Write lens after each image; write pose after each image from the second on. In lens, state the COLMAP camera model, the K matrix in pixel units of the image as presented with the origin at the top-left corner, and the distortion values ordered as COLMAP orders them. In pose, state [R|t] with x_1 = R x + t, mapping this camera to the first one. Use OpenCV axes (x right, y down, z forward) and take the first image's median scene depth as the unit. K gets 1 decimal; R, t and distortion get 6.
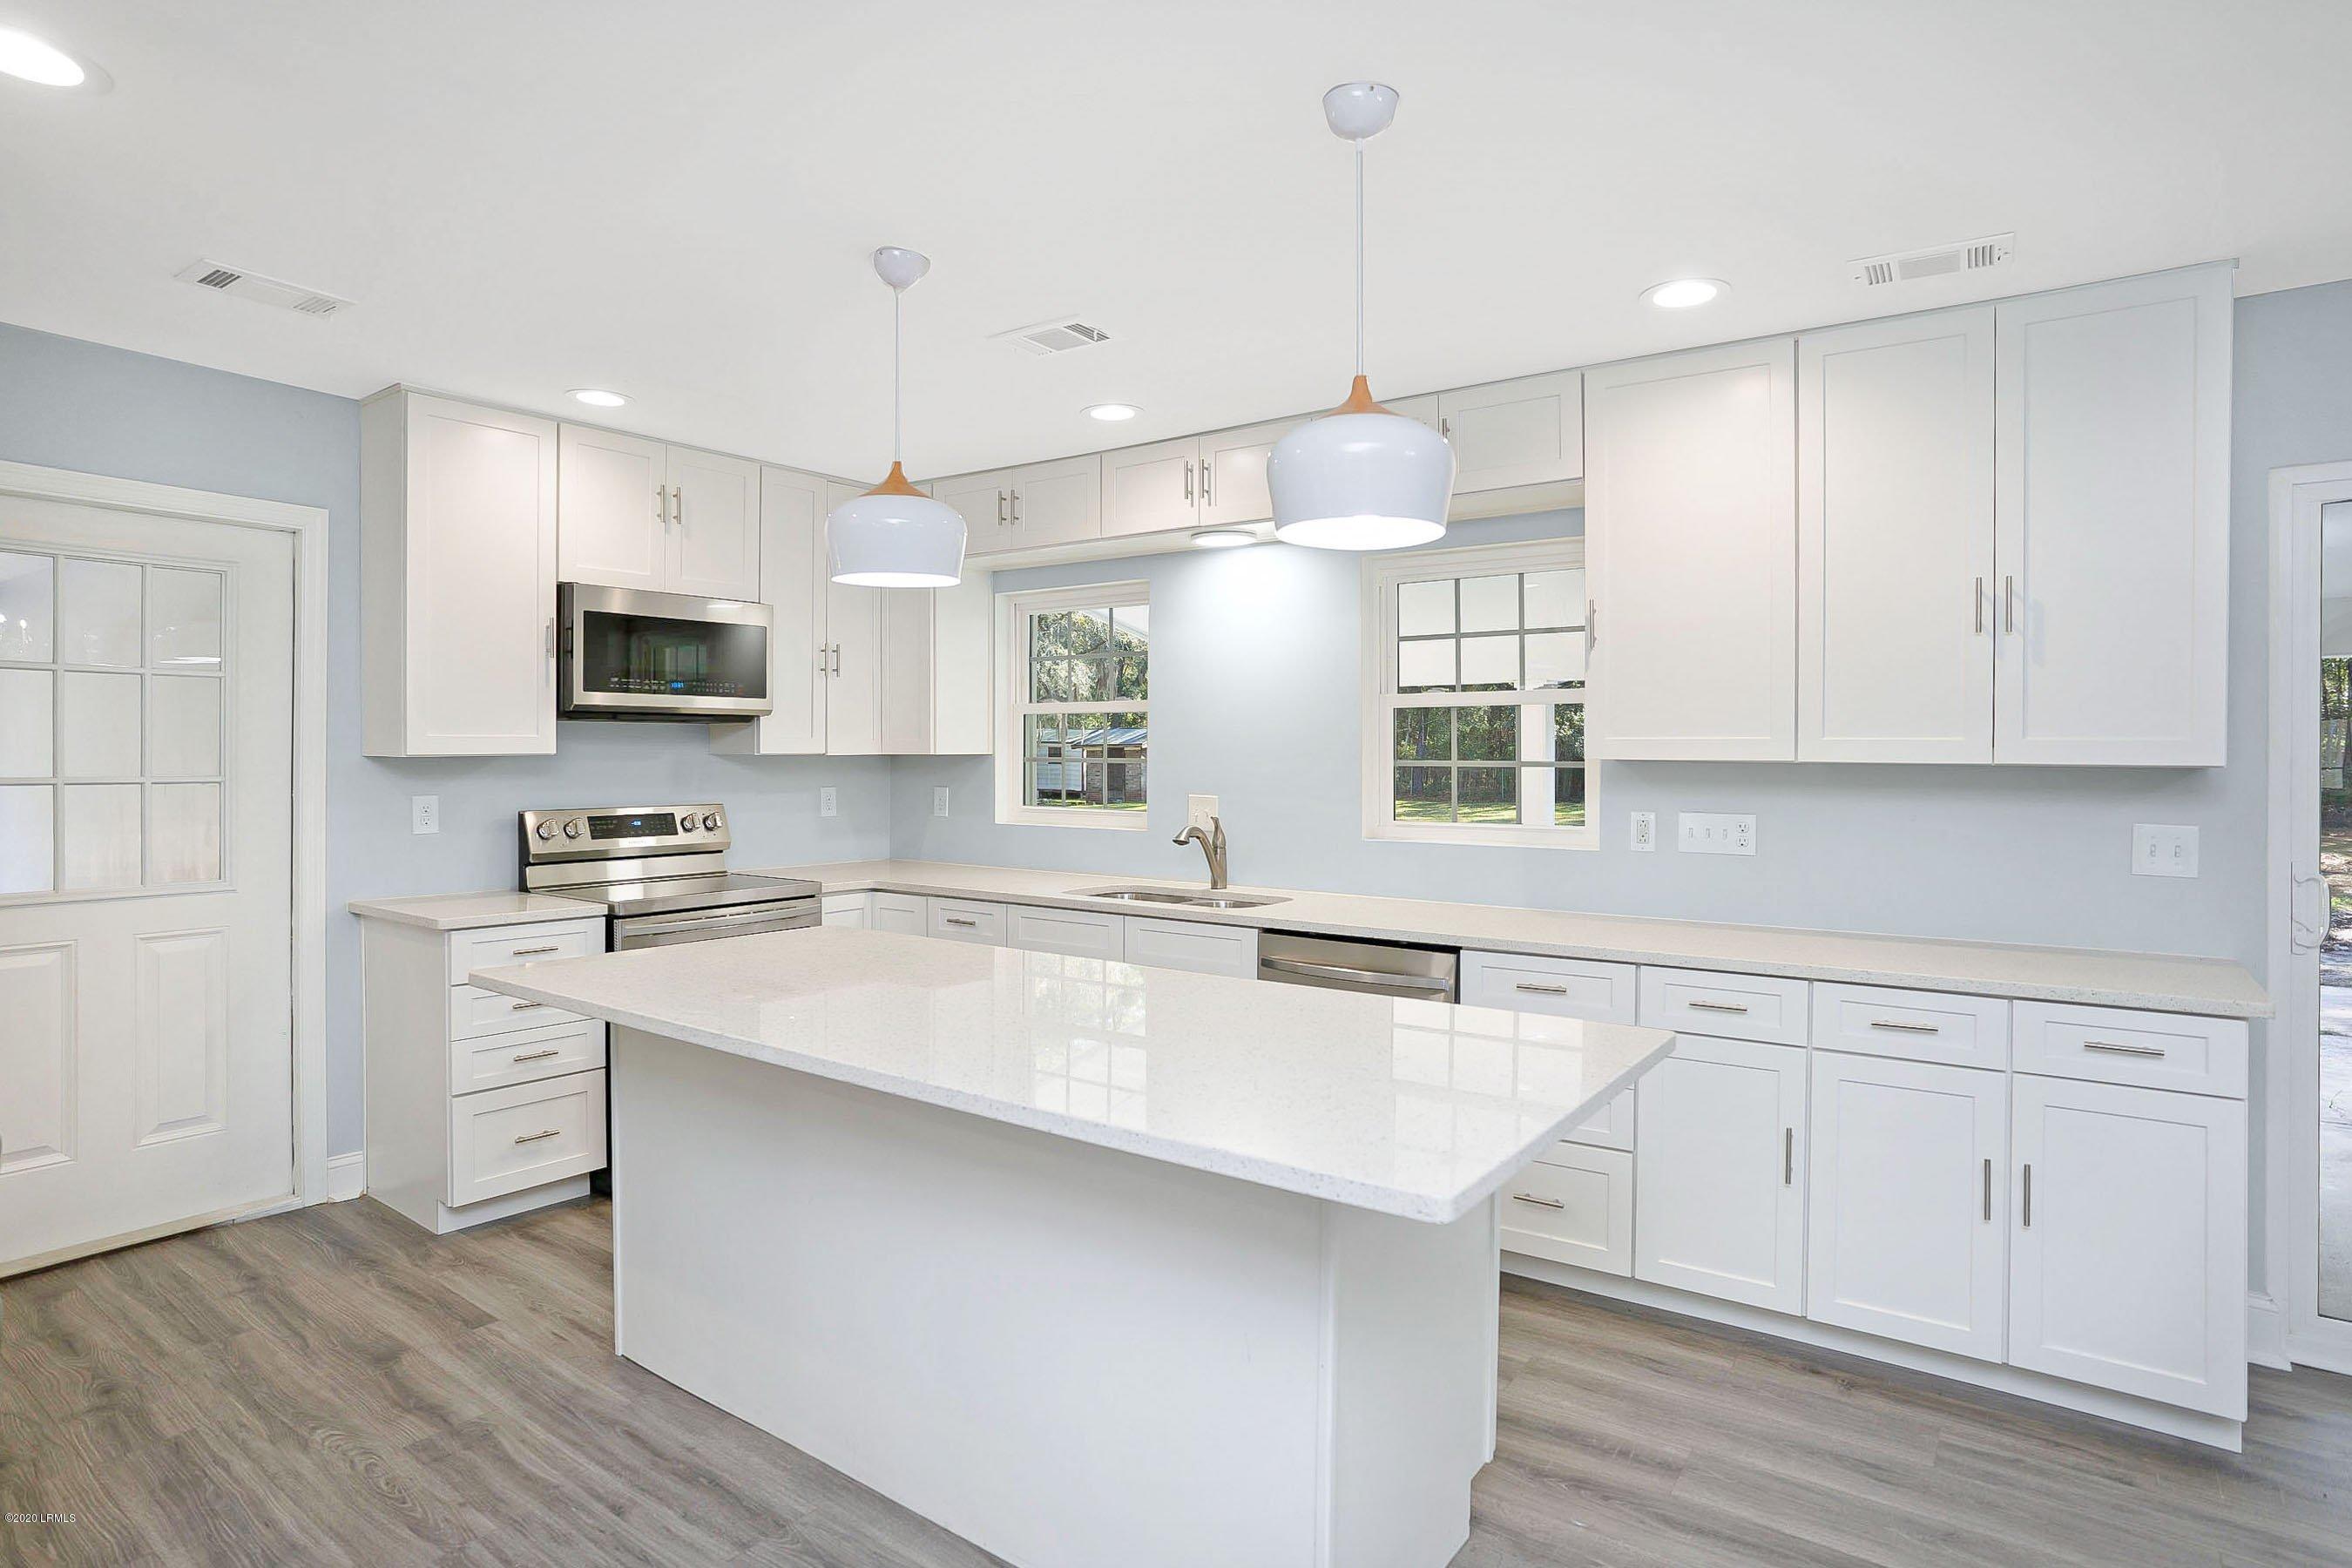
lens RADIAL K [[1226.3, 0, 1172.3], [0, 1226.3, 742.8], [0, 0, 1]] dist [-0.062662, 0.033415]
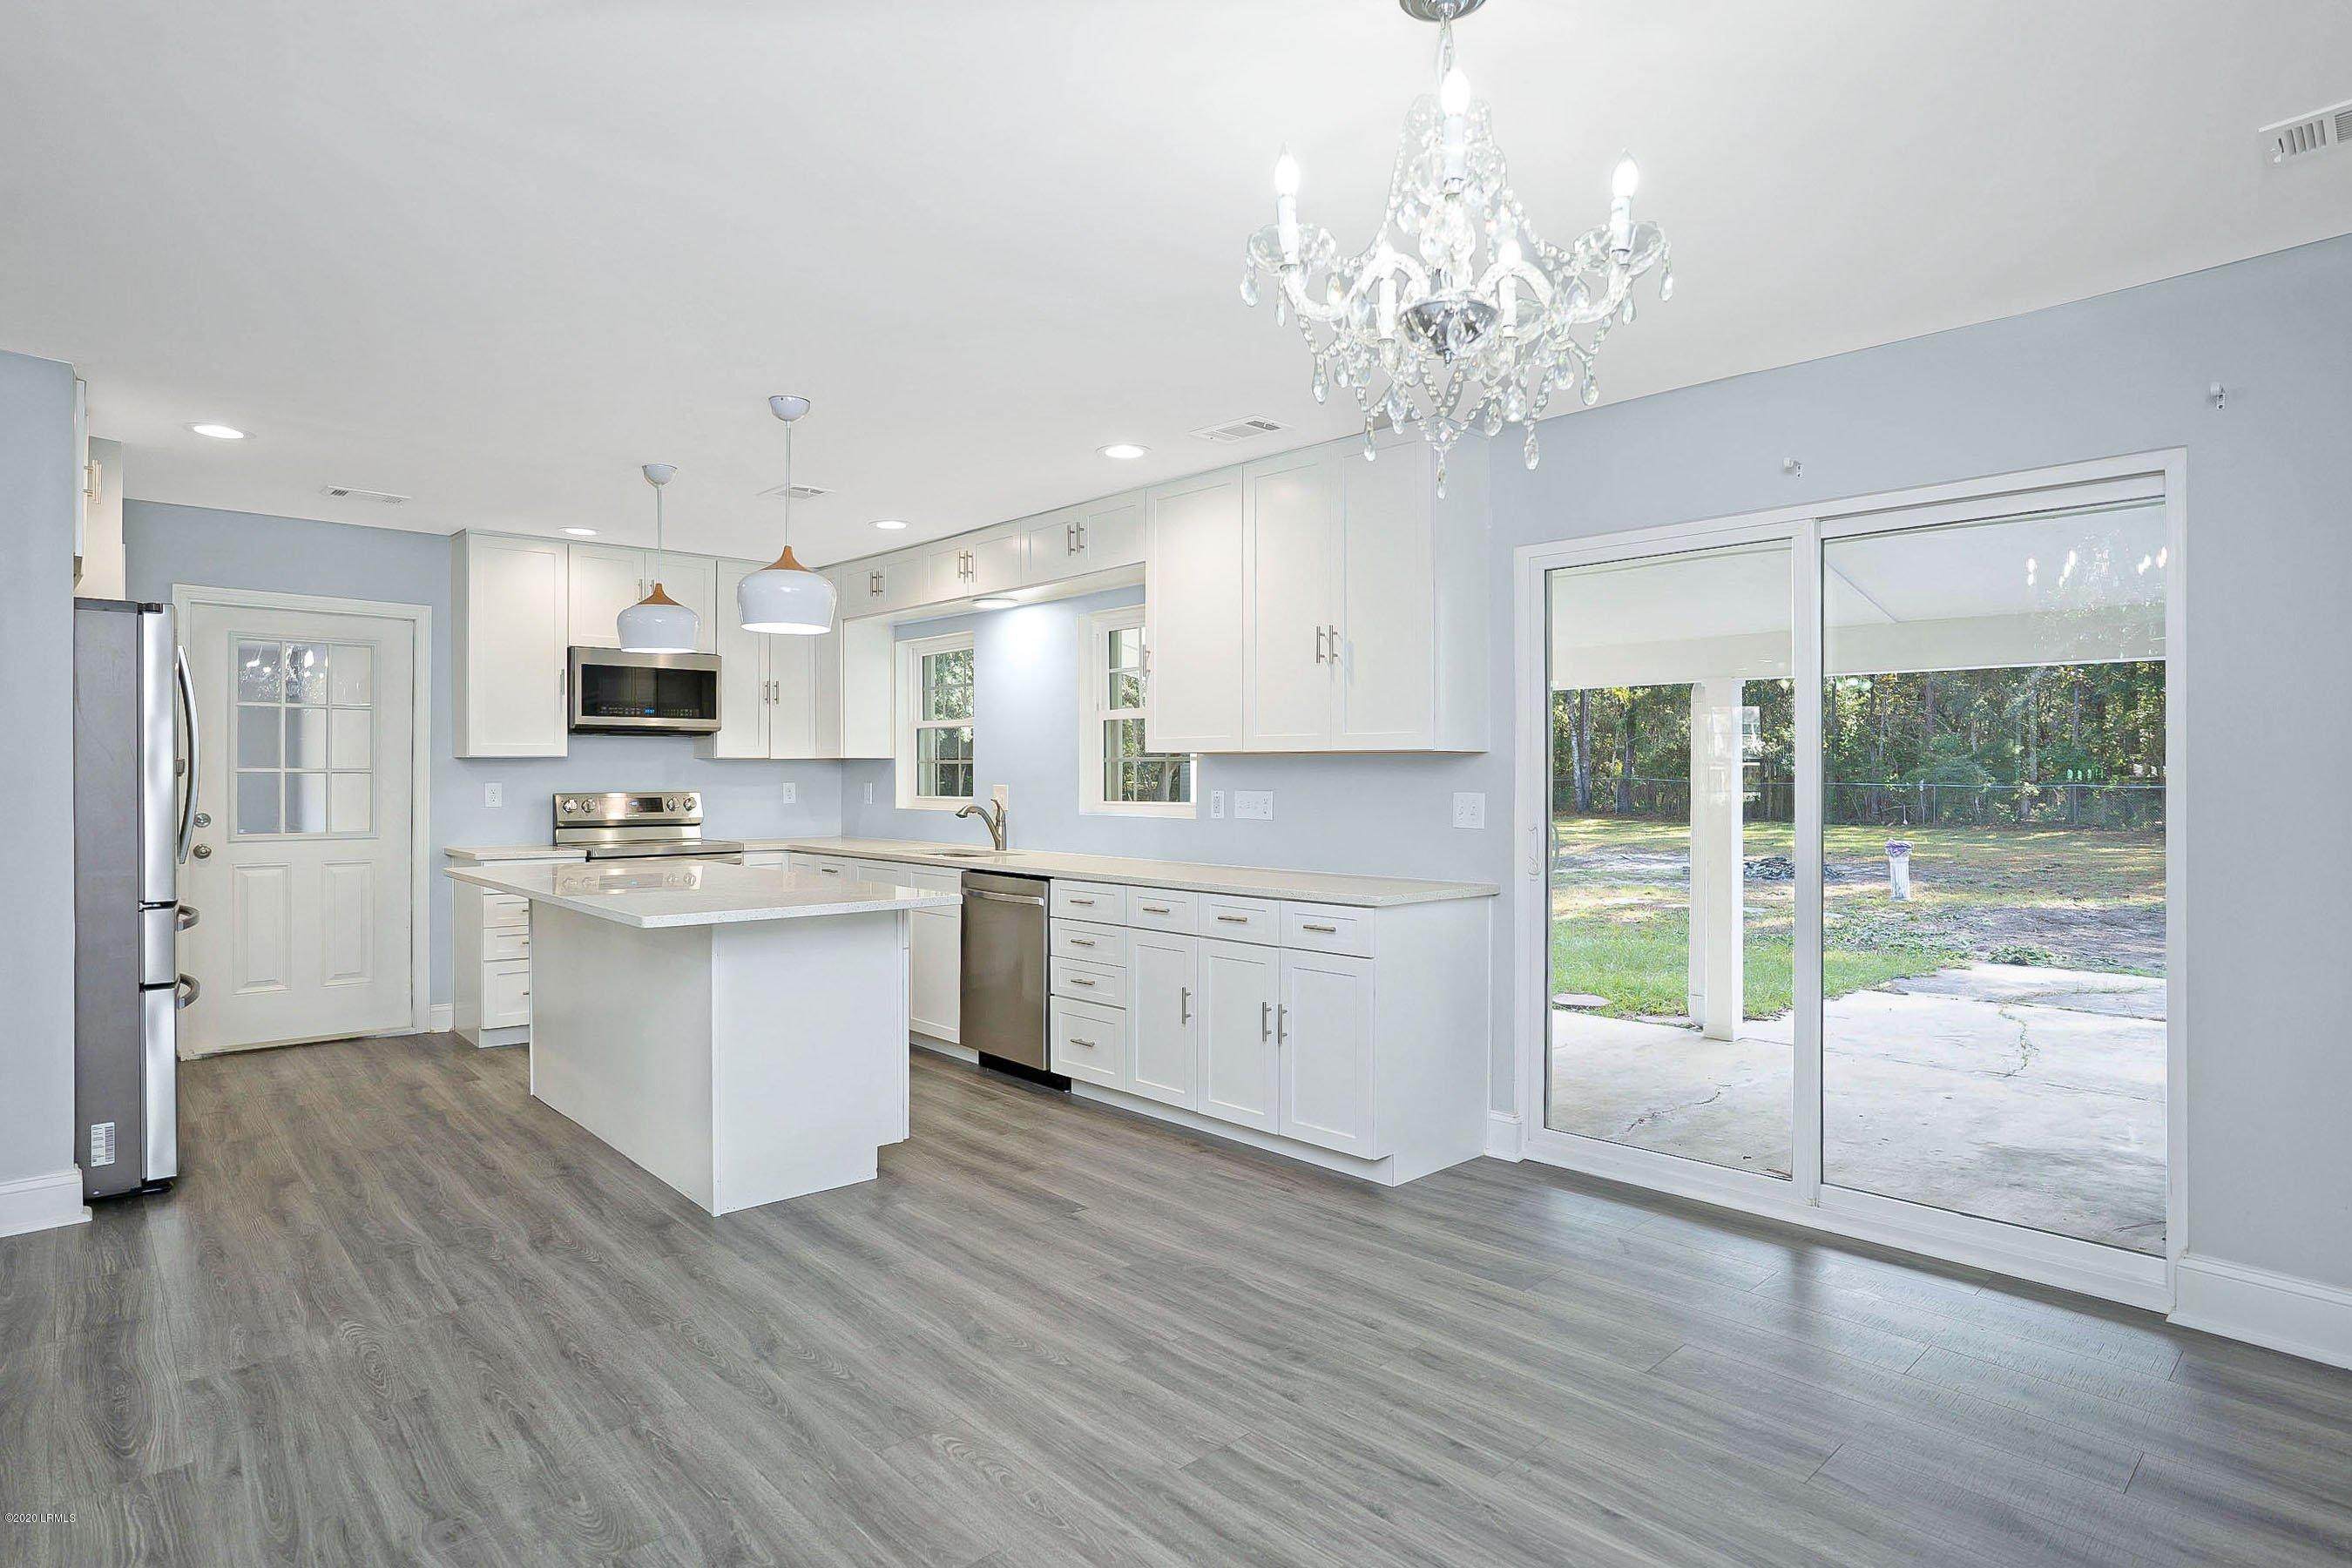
lens RADIAL K [[1226.3, 0, 1172.3], [0, 1226.3, 742.8], [0, 0, 1]] dist [-0.062662, 0.033415]
pose [[0.980681, -0.007994, -0.195453, 0.567614], [0.004556, 0.999827, -0.018029, 0.024348], [0.195563, 0.016790, 0.980547, -0.384586]]
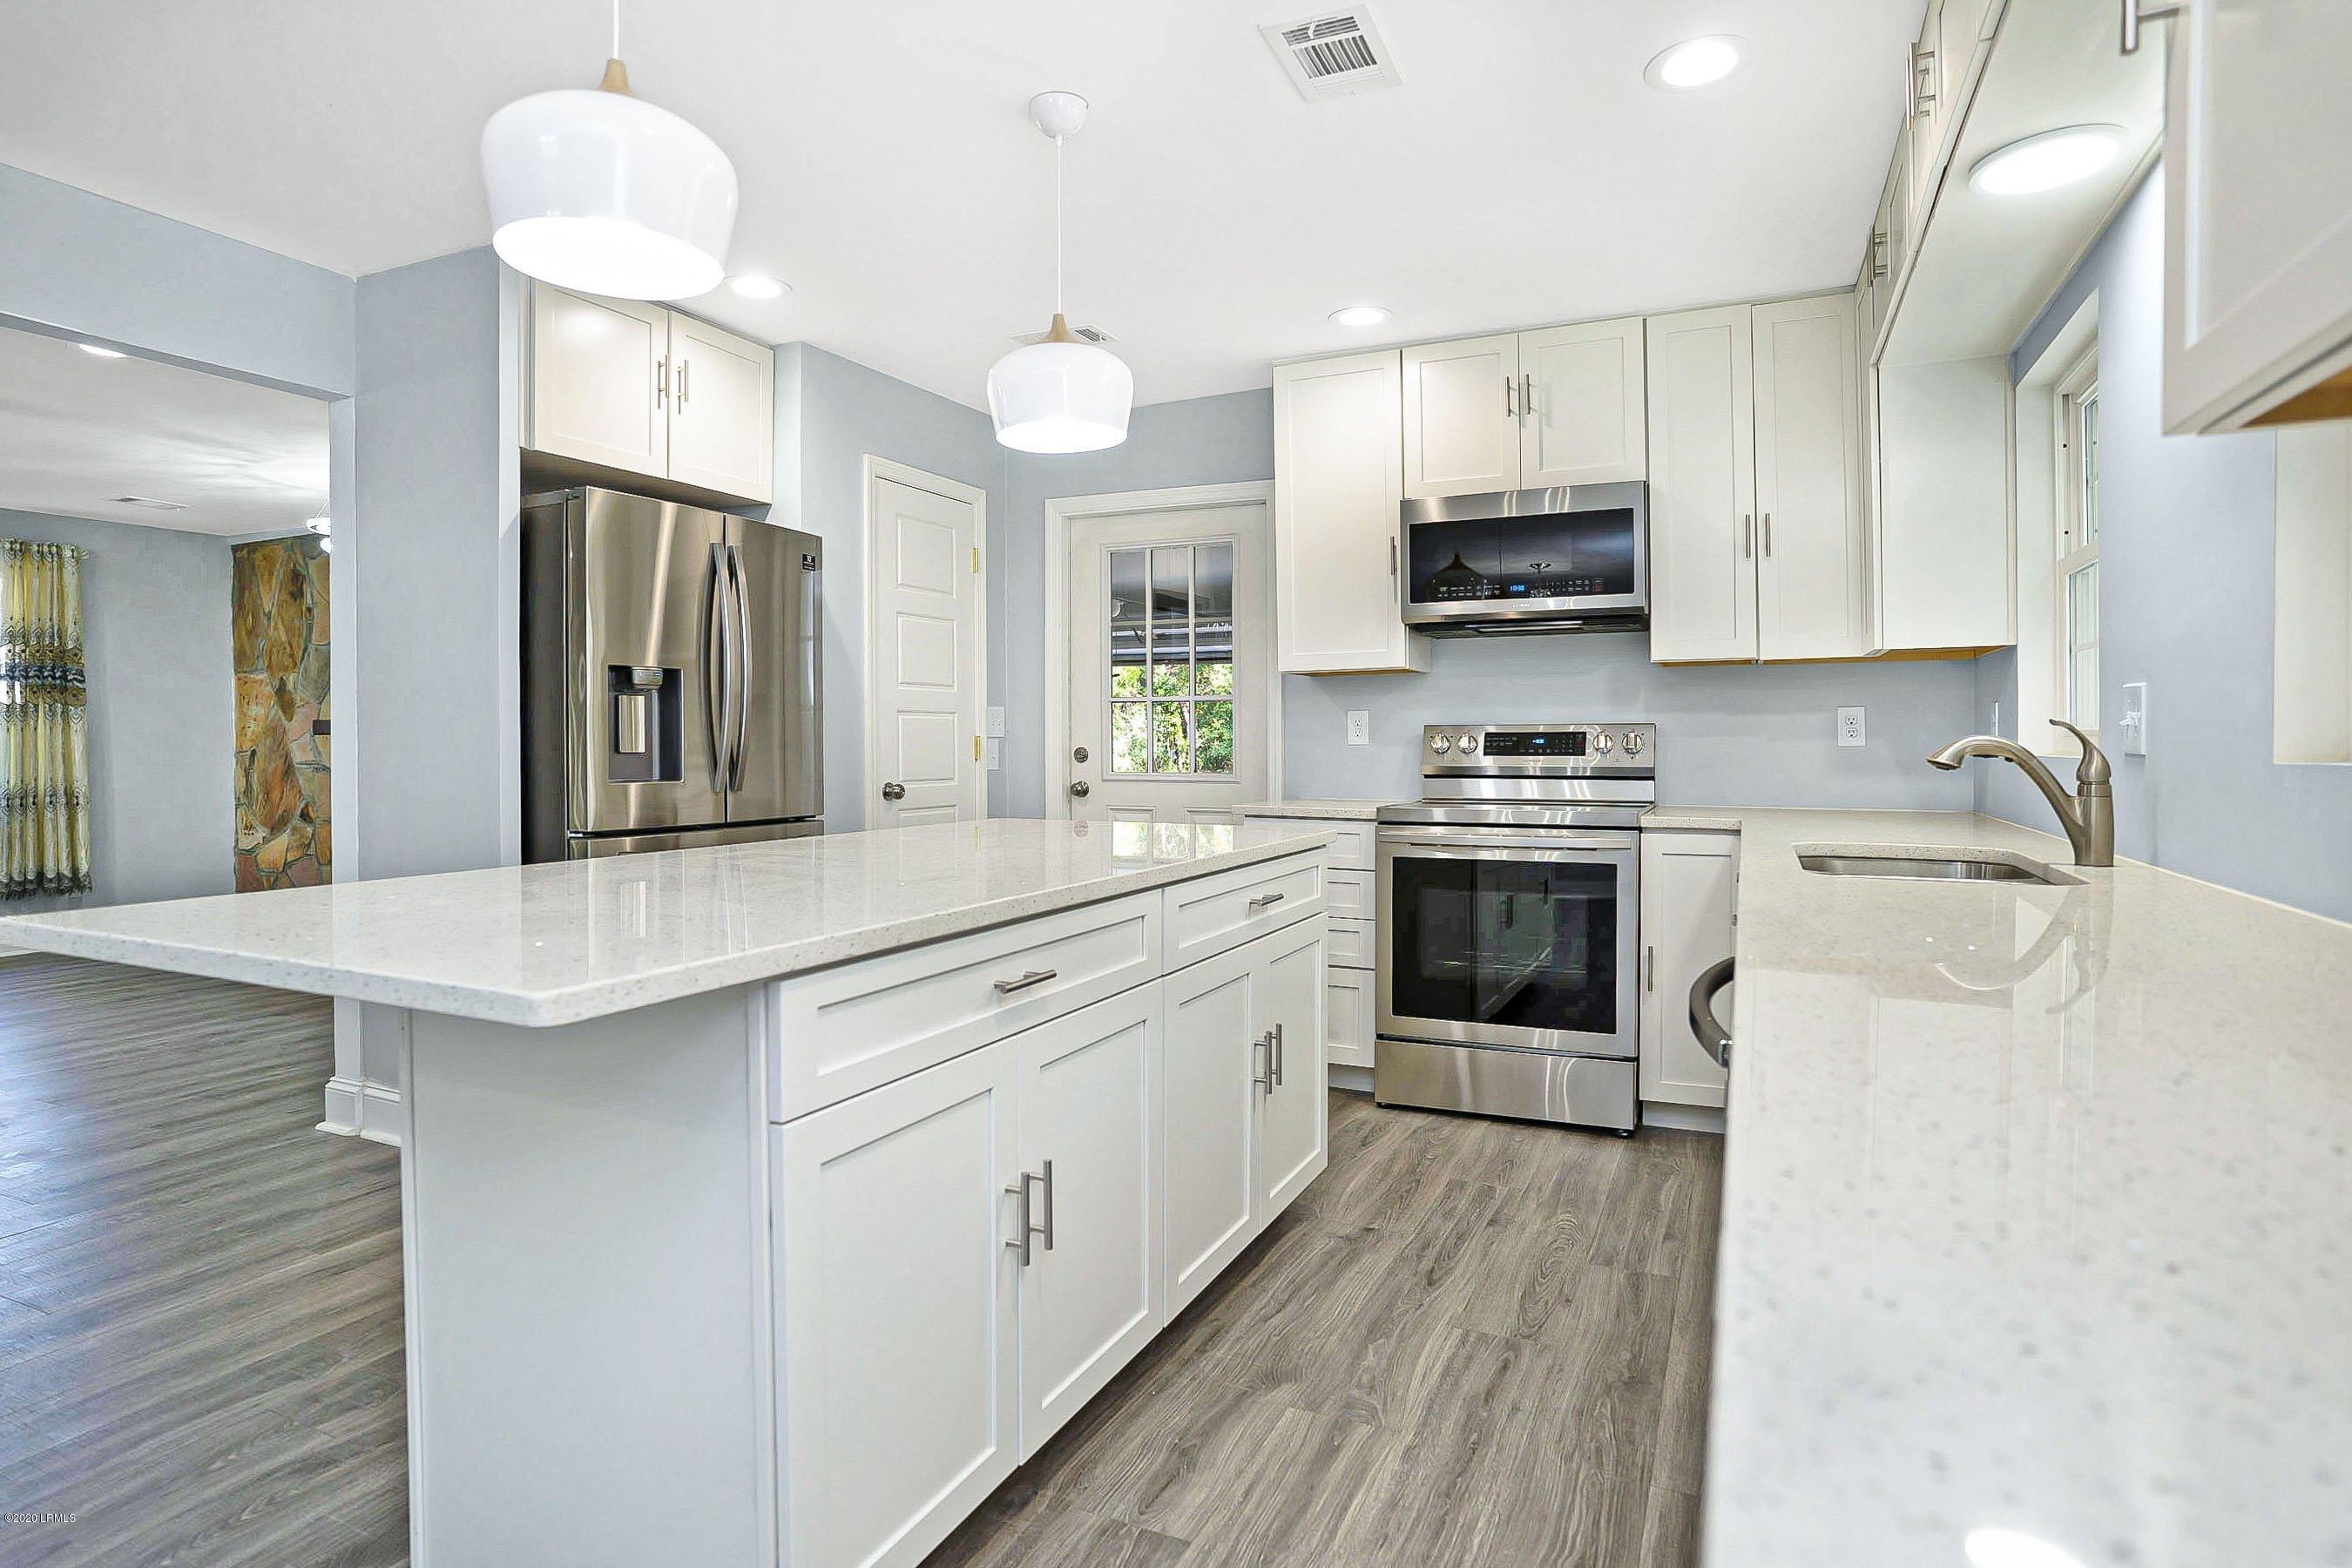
lens RADIAL K [[1226.3, 0, 1172.3], [0, 1226.3, 742.8], [0, 0, 1]] dist [-0.062662, 0.033415]
pose [[0.180081, -0.001245, -0.983651, 0.497146], [0.012438, 0.999922, 0.001012, 0.070667], [0.983573, -0.012417, 0.180082, 0.612130]]
